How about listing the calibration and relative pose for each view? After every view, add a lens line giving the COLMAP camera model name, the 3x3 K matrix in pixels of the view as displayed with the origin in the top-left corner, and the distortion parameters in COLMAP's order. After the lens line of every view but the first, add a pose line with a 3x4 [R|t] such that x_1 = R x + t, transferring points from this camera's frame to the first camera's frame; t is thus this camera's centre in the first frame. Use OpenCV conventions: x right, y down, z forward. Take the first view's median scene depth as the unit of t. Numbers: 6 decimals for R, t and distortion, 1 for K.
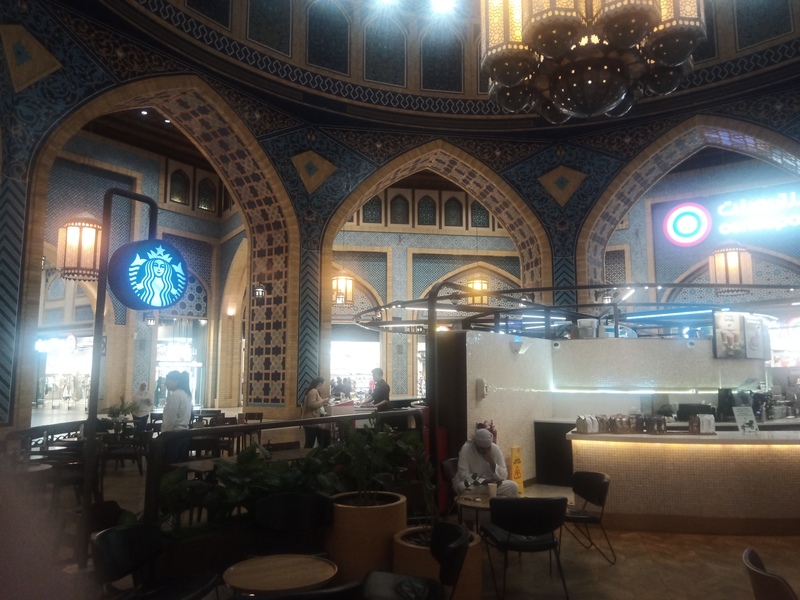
lens RADIAL K [[603.8, 0, 400.5], [0, 603.8, 303.0], [0, 0, 1]] dist [0.067443, -0.079540]
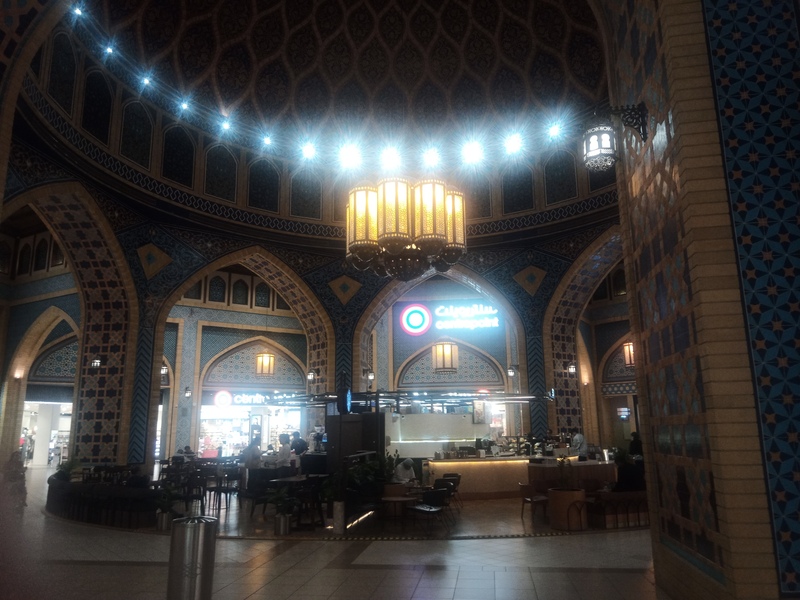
lens RADIAL K [[603.8, 0, 405.0], [0, 603.8, 302.2], [0, 0, 1]] dist [0.067443, -0.079540]
pose [[0.886537, 0.083922, 0.454982, -0.243462], [-0.041562, 0.993881, -0.102338, -0.036669], [-0.460787, 0.071817, 0.884601, -0.271903]]
